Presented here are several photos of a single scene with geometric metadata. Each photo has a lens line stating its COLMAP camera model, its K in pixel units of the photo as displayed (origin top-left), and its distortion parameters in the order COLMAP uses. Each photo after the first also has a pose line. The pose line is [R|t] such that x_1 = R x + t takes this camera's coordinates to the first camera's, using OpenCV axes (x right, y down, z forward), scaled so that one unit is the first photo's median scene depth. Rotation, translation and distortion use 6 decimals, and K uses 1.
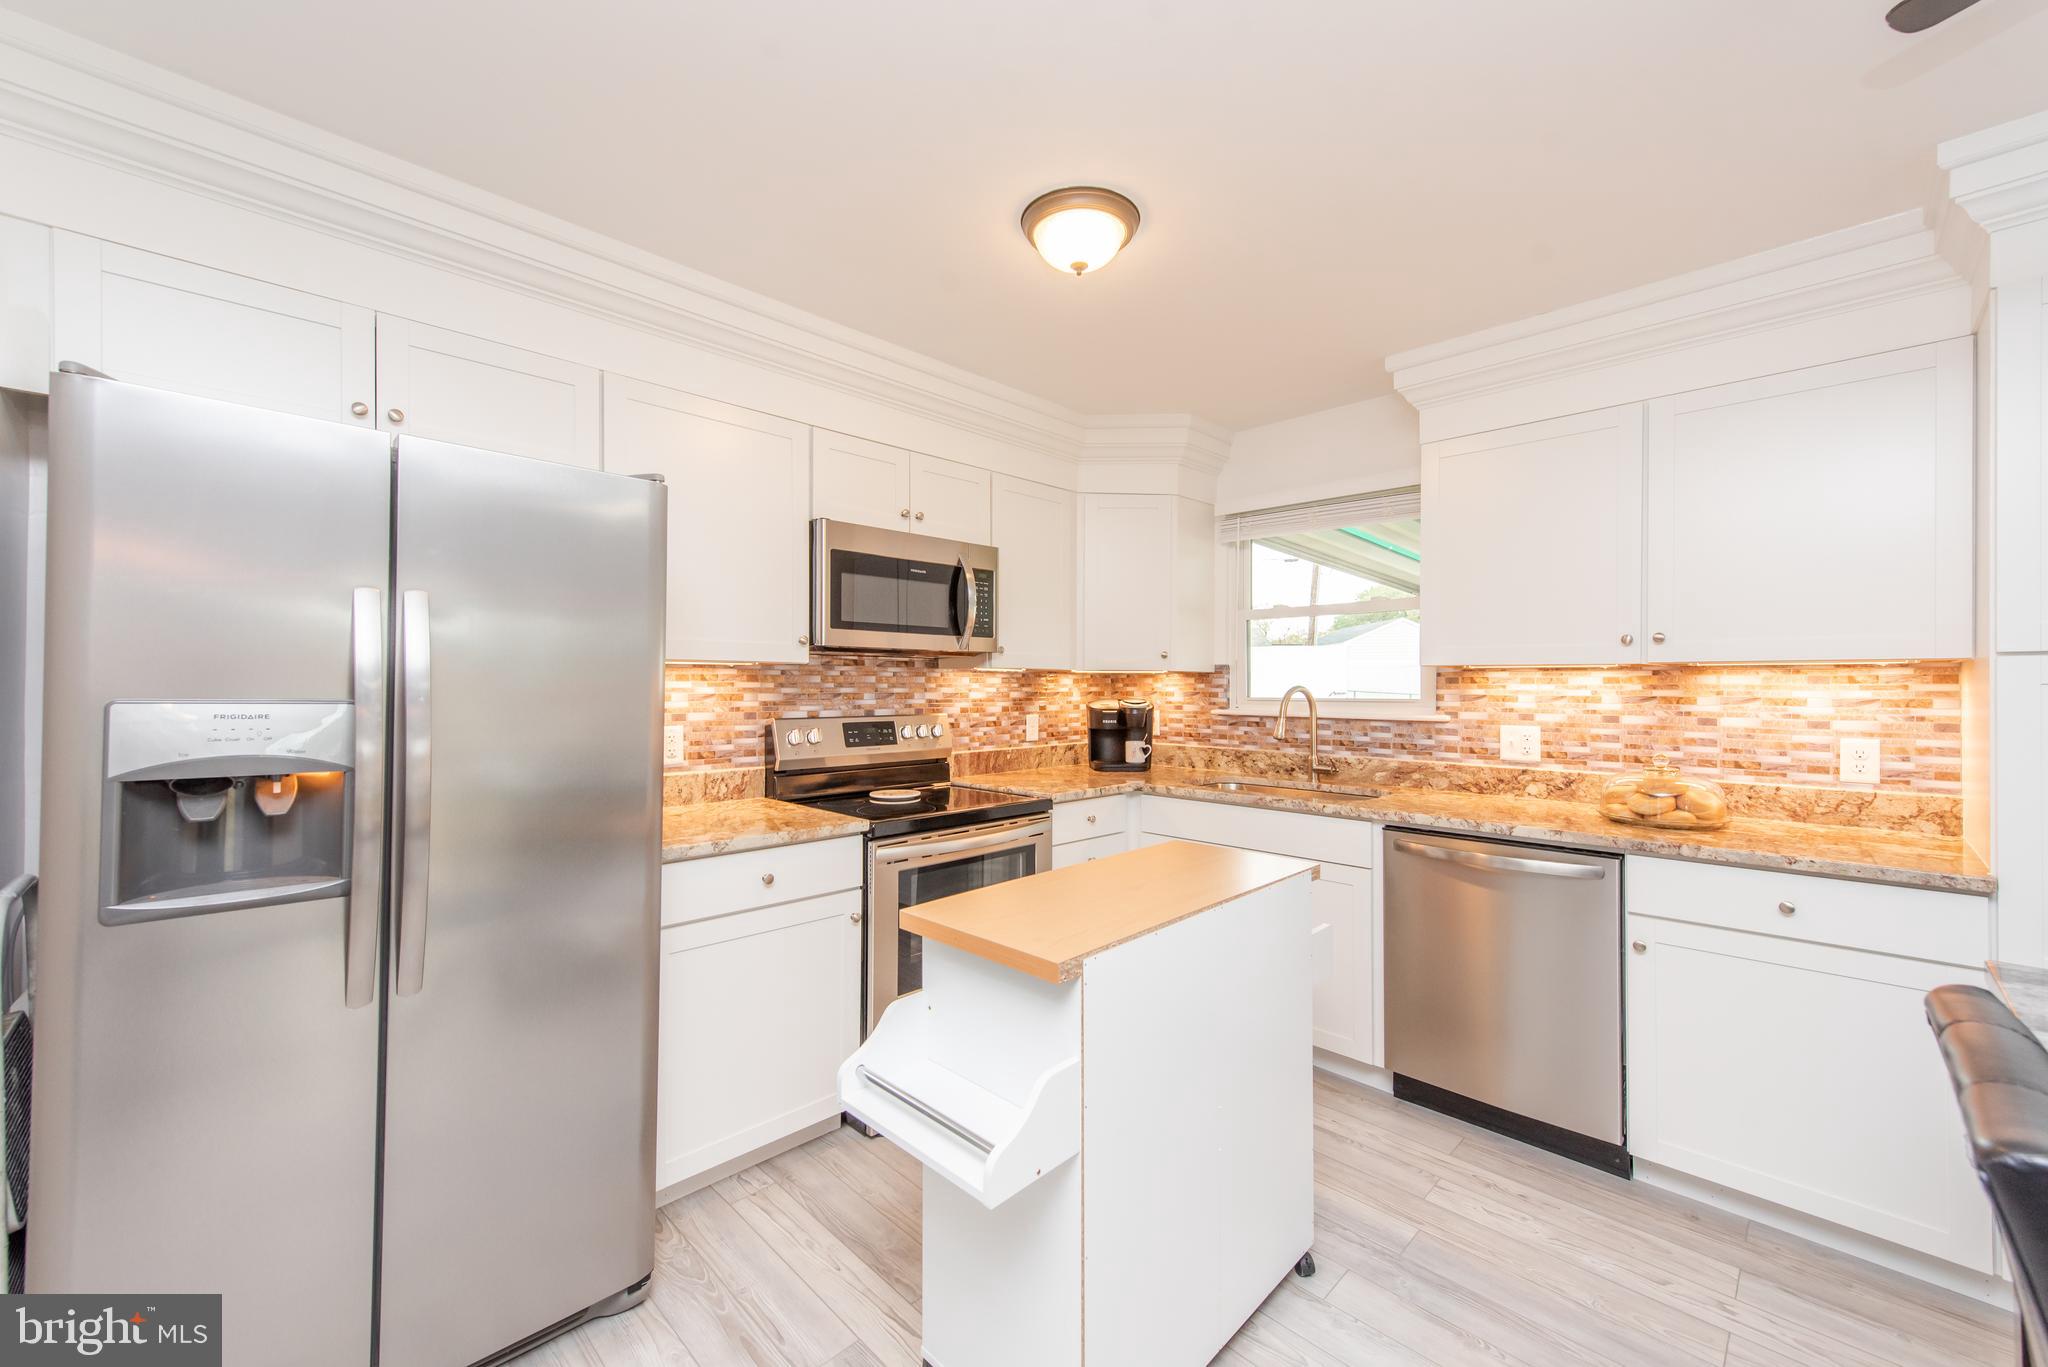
lens RADIAL K [[805.2, 0, 1026.9], [0, 805.2, 681.5], [0, 0, 1]] dist [0.017656, -0.004490]
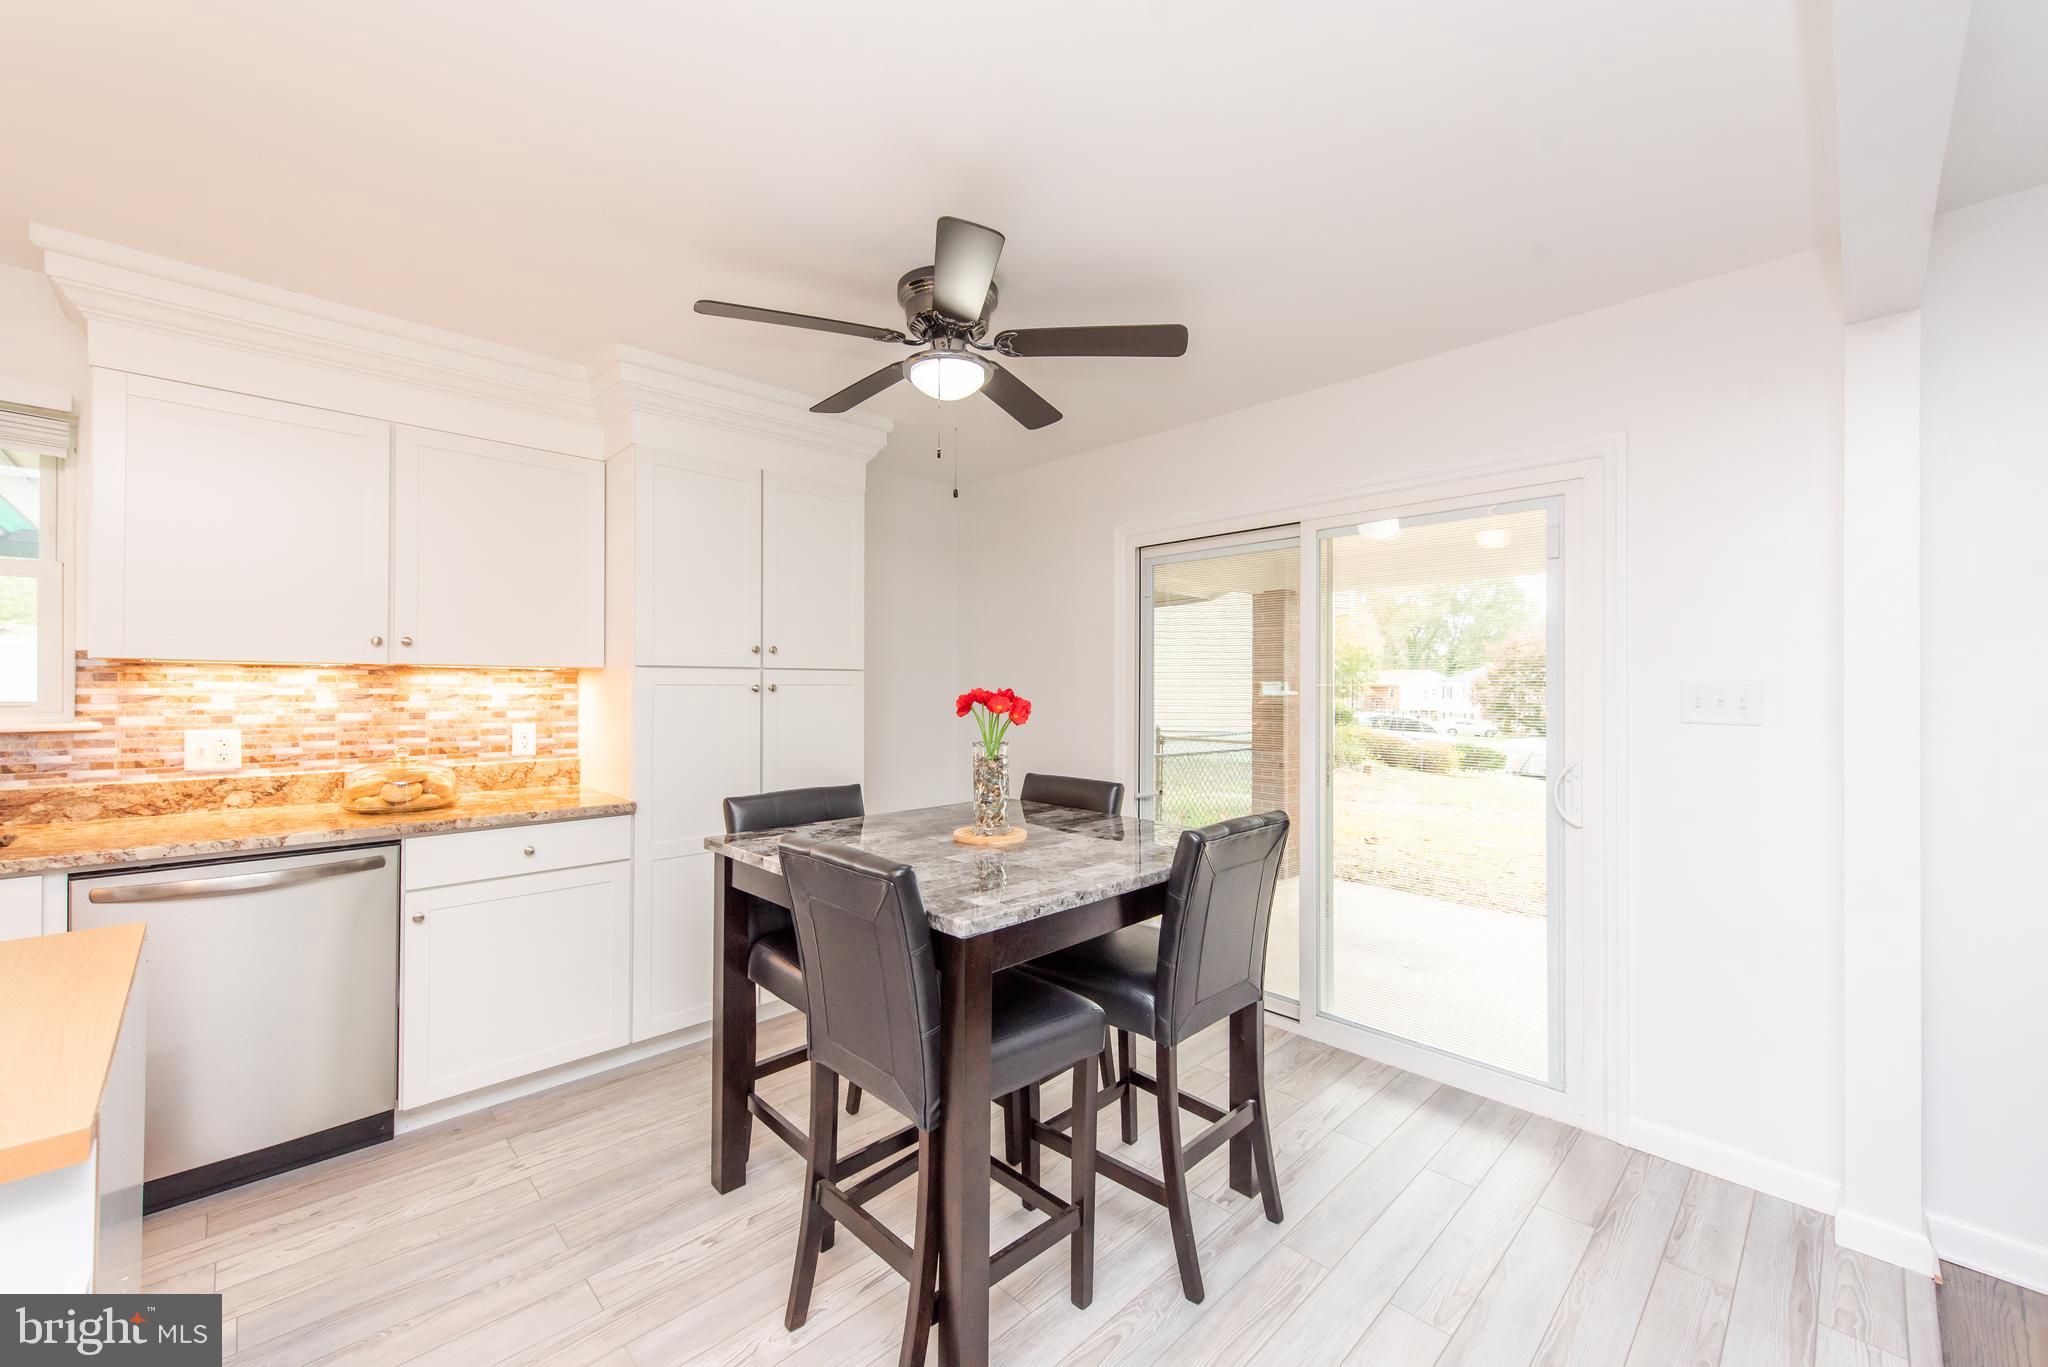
lens RADIAL K [[805.2, 0, 1026.9], [0, 805.2, 681.5], [0, 0, 1]] dist [0.017656, -0.004490]
pose [[0.015289, 0.004760, 0.999872, -0.287383], [-0.009344, 0.999946, -0.004618, -0.001609], [-0.999839, -0.009272, 0.015333, 0.121617]]
